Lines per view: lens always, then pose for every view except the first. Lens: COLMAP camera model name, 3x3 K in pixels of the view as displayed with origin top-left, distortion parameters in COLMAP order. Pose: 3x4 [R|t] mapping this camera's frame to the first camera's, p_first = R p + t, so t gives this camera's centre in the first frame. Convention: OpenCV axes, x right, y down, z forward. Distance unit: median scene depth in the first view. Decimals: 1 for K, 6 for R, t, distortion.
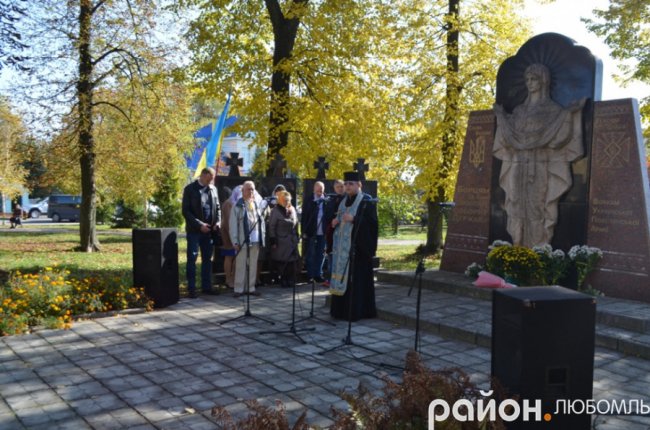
lens RADIAL K [[652.9, 0, 325.0], [0, 652.9, 215.0], [0, 0, 1]] dist [-0.049113, 0.000680]
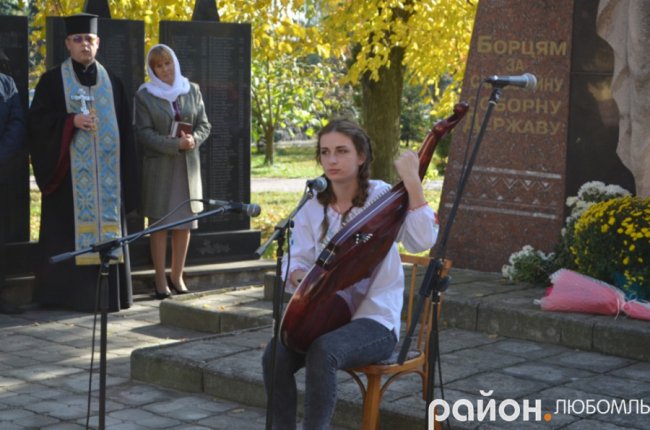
lens RADIAL K [[1554.3, 0, 324.0], [0, 1554.3, 224.2], [0, 0, 1]] dist [0.036821, 0.254997]
pose [[0.987578, -0.021996, 0.155580, -0.022274], [0.011151, 0.997468, 0.070240, -0.001024], [-0.156731, -0.067633, 0.985323, 0.147378]]
